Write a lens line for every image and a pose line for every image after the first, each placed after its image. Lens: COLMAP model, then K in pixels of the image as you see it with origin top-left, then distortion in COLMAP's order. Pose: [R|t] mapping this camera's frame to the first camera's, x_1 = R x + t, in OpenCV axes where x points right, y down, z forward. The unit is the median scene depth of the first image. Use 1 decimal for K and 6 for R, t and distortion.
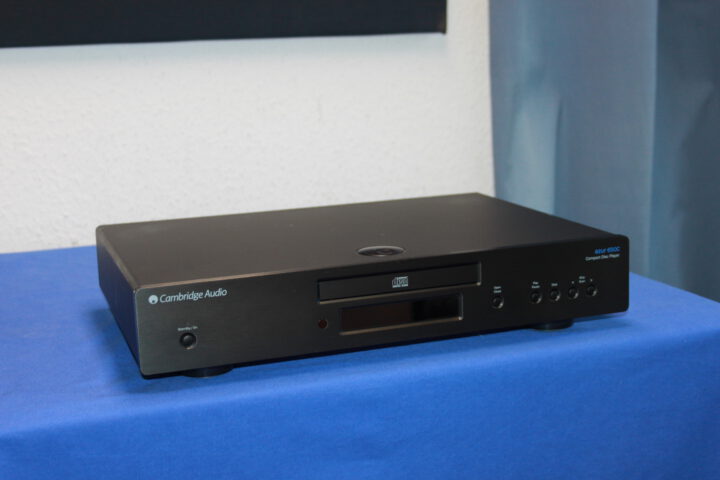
lens RADIAL K [[1117.3, 0, 360.0], [0, 1117.3, 240.0], [0, 0, 1]] dist [-0.038871, 0.148703]
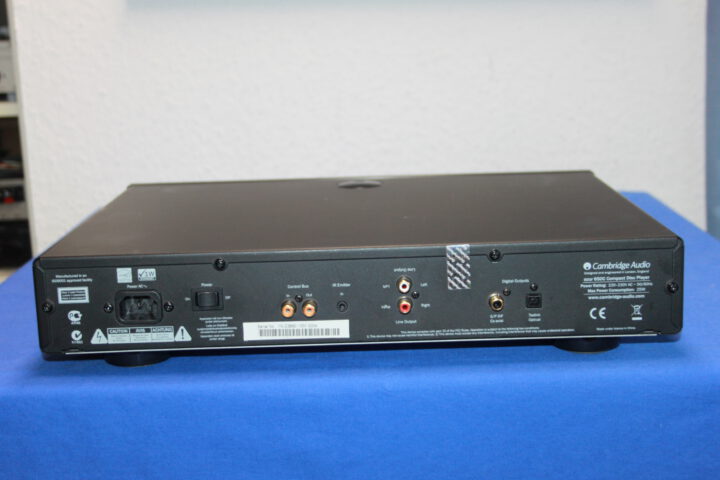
lens RADIAL K [[1117.3, 0, 360.0], [0, 1117.3, 240.0], [0, 0, 1]] dist [-0.038871, 0.148703]
pose [[0.941865, 0.076171, -0.327242, 0.275313], [-0.066066, 0.996935, 0.041902, -0.016319], [0.329431, -0.017846, 0.944011, 0.214007]]
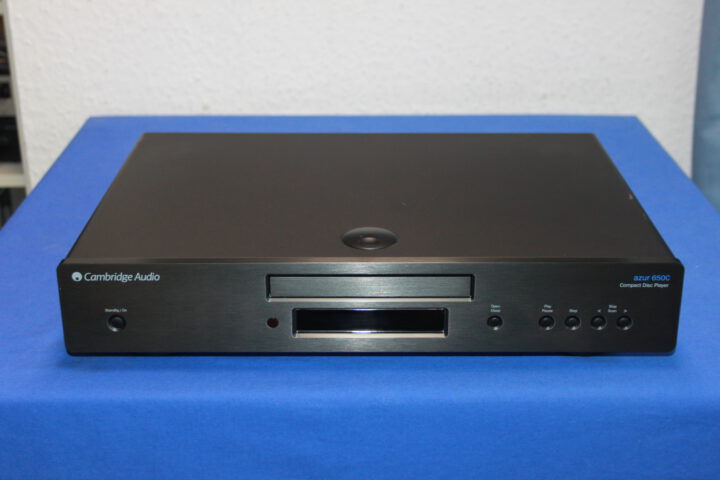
lens RADIAL K [[1117.3, 0, 360.0], [0, 1117.3, 240.0], [0, 0, 1]] dist [-0.038871, 0.148703]
pose [[0.945950, 0.156157, -0.284242, 0.245221], [-0.095095, 0.971476, 0.217235, -0.167353], [0.310057, -0.178464, 0.933818, 0.205330]]
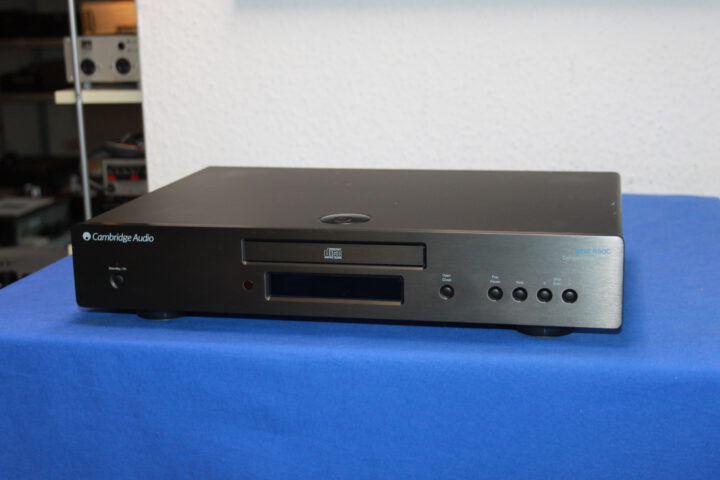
lens RADIAL K [[1117.3, 0, 360.0], [0, 1117.3, 240.0], [0, 0, 1]] dist [-0.038871, 0.148703]
pose [[0.856935, 0.128970, -0.499028, 0.482803], [-0.108537, 0.991632, 0.069899, -0.038044], [0.503867, -0.005736, 0.863762, 0.198043]]
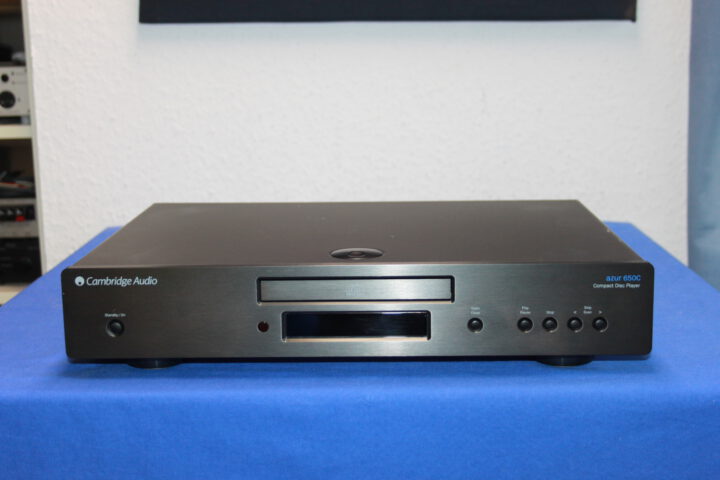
lens RADIAL K [[1117.3, 0, 360.0], [0, 1117.3, 240.0], [0, 0, 1]] dist [-0.038871, 0.148703]
pose [[0.938623, 0.087949, -0.333544, 0.310223], [-0.085872, 0.996085, 0.020995, -0.019521], [0.334085, 0.008936, 0.942501, 0.155133]]
